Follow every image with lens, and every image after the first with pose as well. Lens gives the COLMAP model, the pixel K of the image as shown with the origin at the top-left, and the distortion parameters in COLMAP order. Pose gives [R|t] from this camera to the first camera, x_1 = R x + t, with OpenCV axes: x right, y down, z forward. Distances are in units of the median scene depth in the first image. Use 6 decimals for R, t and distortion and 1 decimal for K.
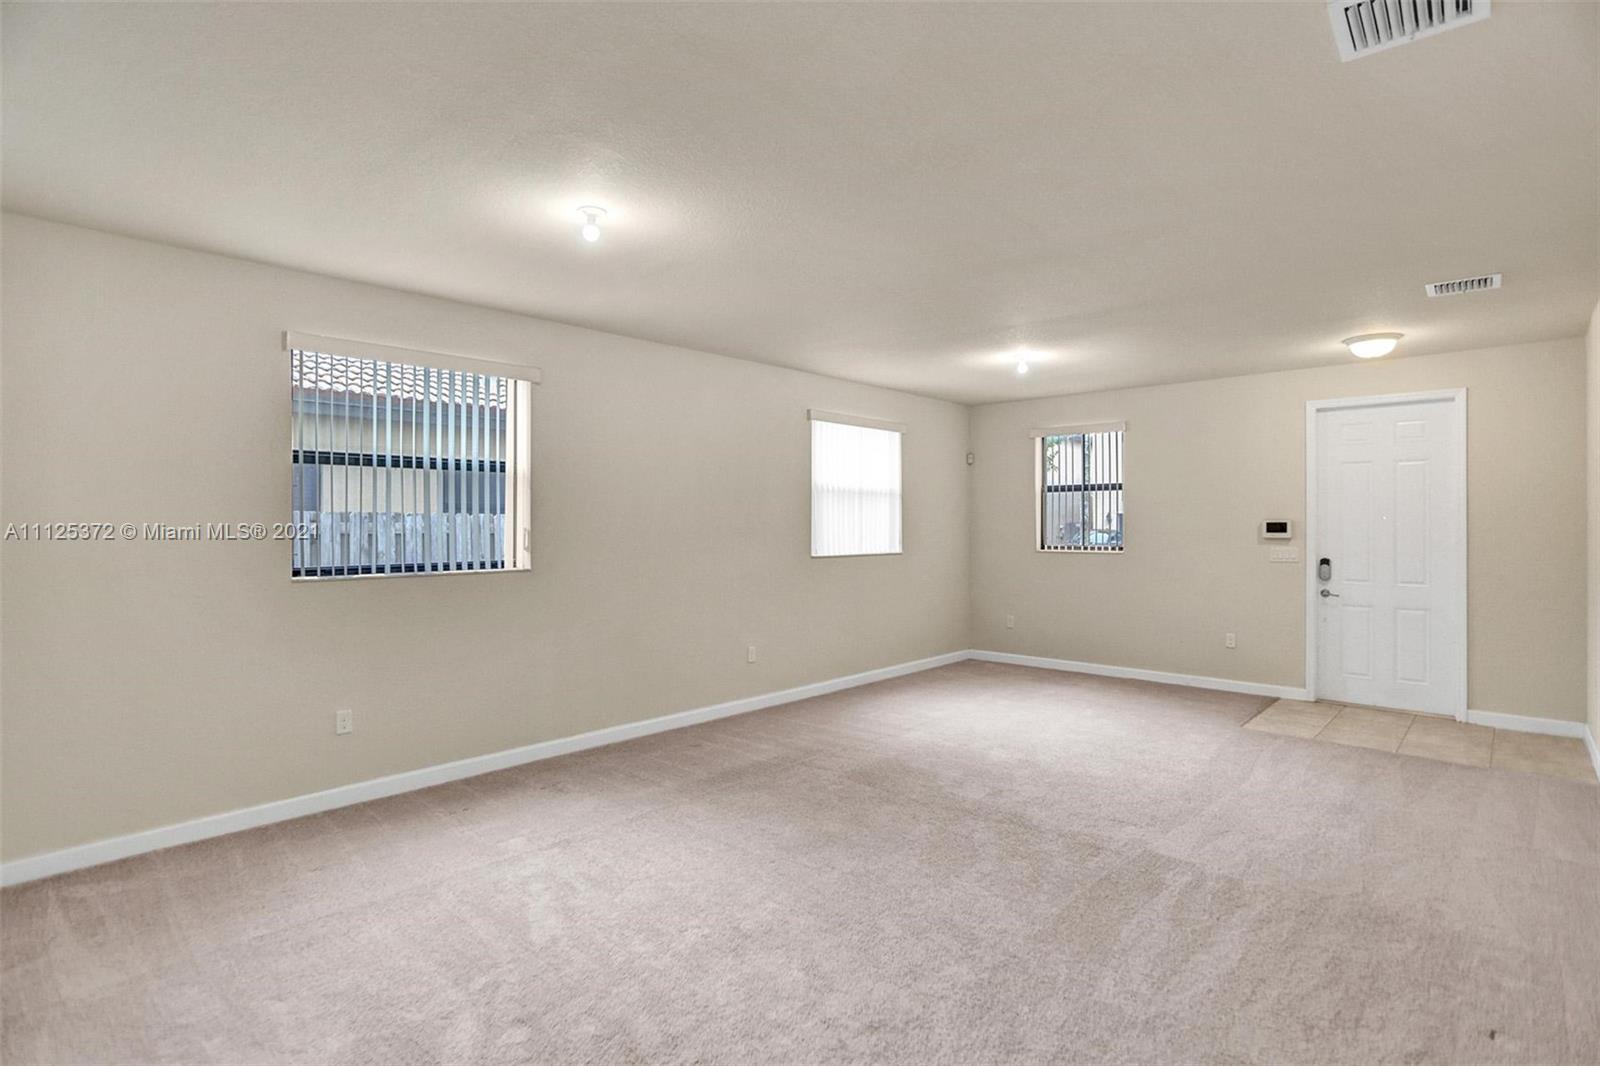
lens RADIAL K [[794.8, 0, 787.1], [0, 794.8, 518.9], [0, 0, 1]] dist [-0.053107, 0.025442]
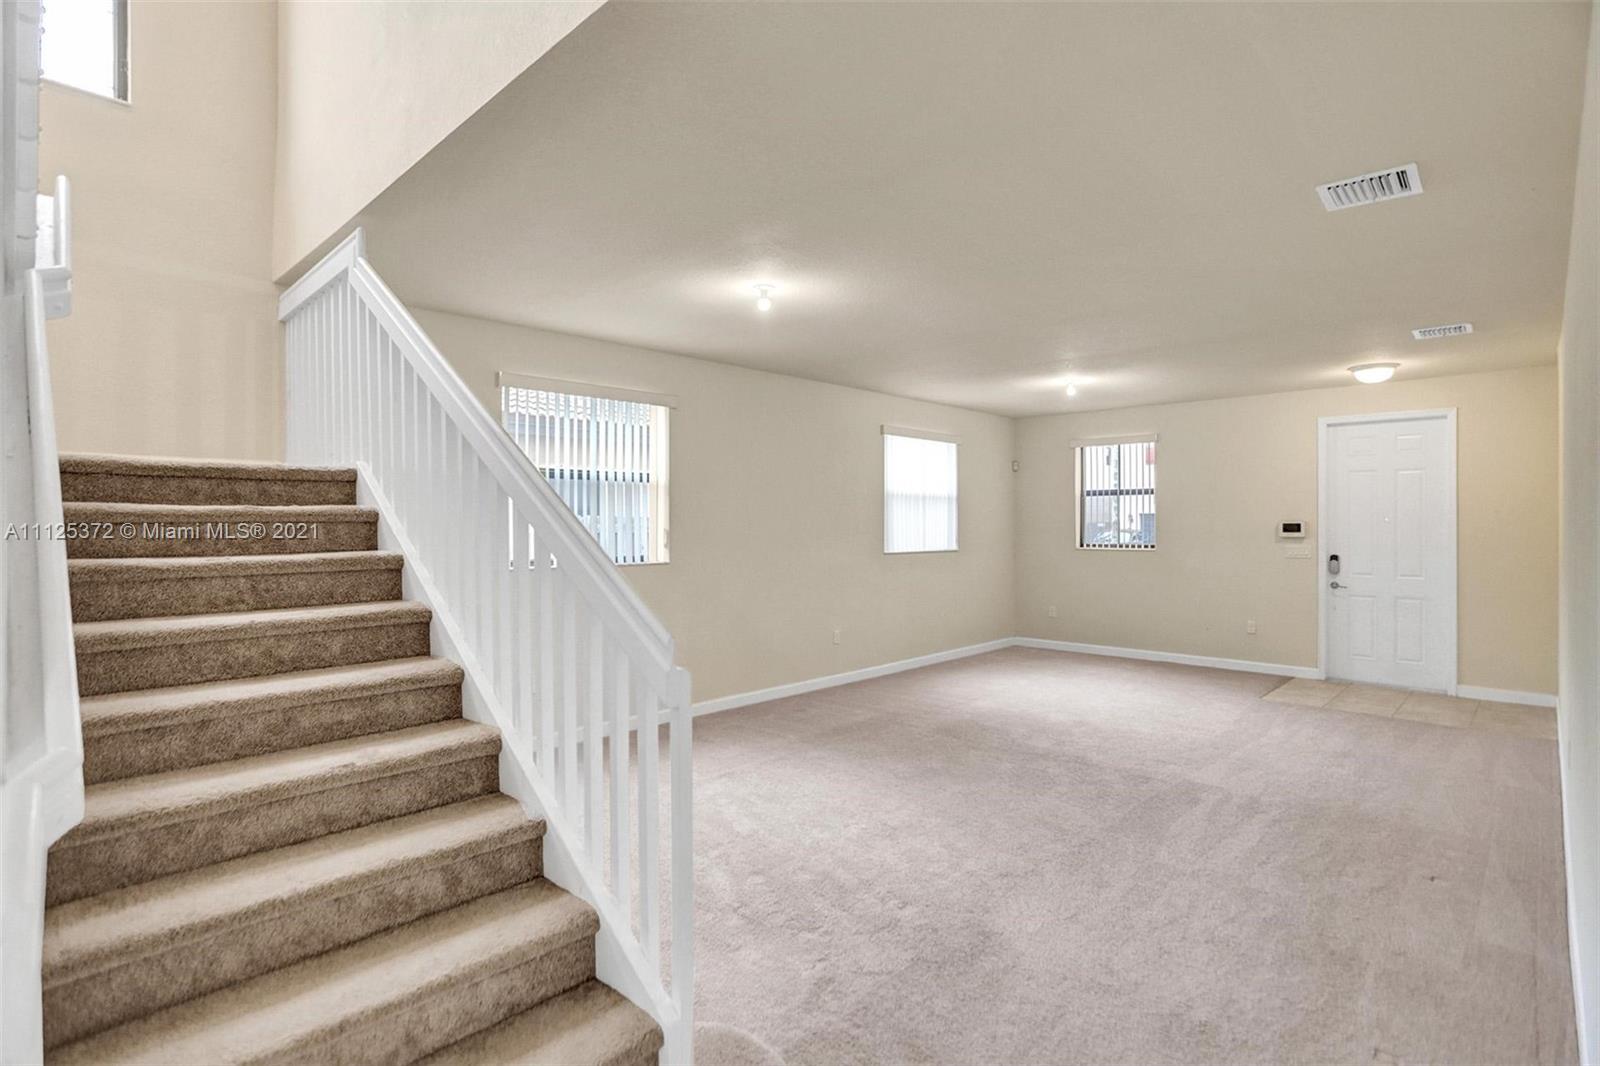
lens RADIAL K [[800.1, 0, 789.0], [0, 800.1, 516.7], [0, 0, 1]] dist [-0.049581, 0.026420]
pose [[0.999887, 0.000351, -0.015012, -0.113418], [-0.000377, 0.999998, -0.001768, -0.003744], [0.015012, 0.001774, 0.999886, -0.201504]]
